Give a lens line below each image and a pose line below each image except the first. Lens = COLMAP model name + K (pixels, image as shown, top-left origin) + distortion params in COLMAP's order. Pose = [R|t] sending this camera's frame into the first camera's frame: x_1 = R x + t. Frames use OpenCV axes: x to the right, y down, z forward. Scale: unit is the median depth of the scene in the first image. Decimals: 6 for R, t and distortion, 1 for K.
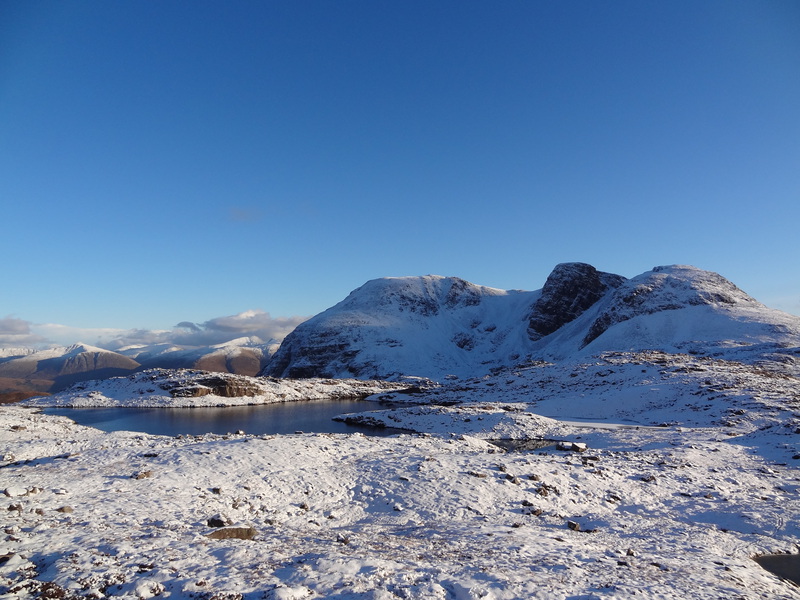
lens RADIAL K [[559.3, 0, 402.4], [0, 559.3, 298.7], [0, 0, 1]] dist [0.005239, 0.000197]
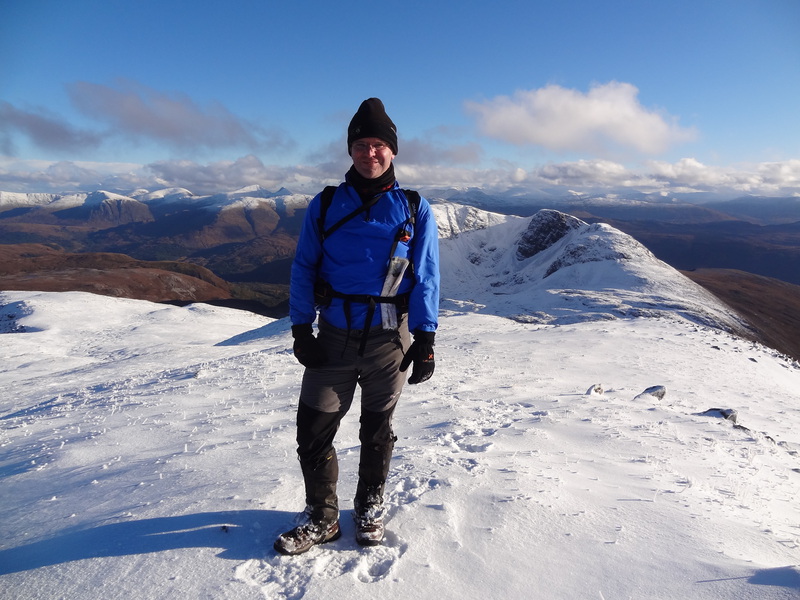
lens RADIAL K [[559.3, 0, 398.3], [0, 559.3, 299.3], [0, 0, 1]] dist [0.005239, 0.000197]
pose [[0.999846, 0.016903, -0.004710, -0.100952], [-0.014892, 0.959402, 0.281648, -0.271697], [0.009280, -0.281535, 0.959506, -0.566841]]
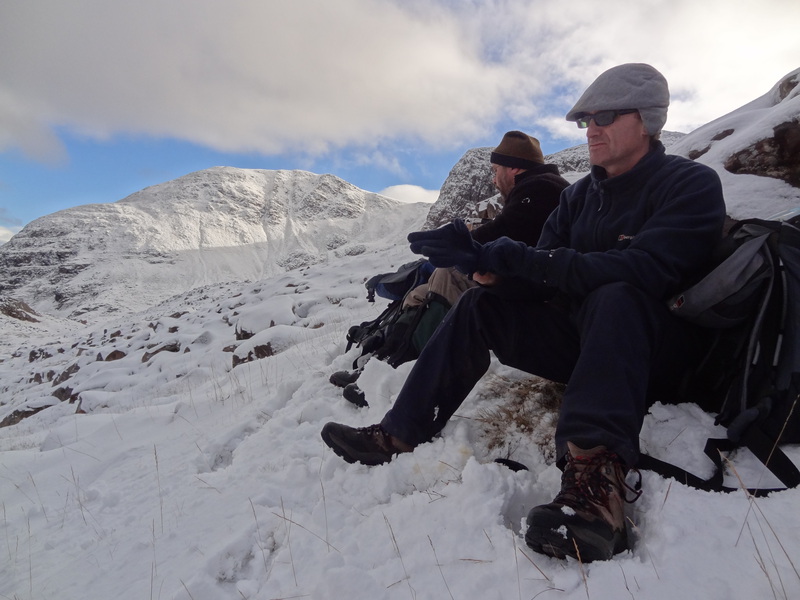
lens RADIAL K [[559.3, 0, 400.3], [0, 559.3, 300.5], [0, 0, 1]] dist [0.005239, 0.000197]
pose [[0.996972, 0.075095, 0.020194, 0.223278], [-0.076645, 0.992802, 0.092034, 0.052096], [-0.013138, -0.093303, 0.995551, 0.429782]]
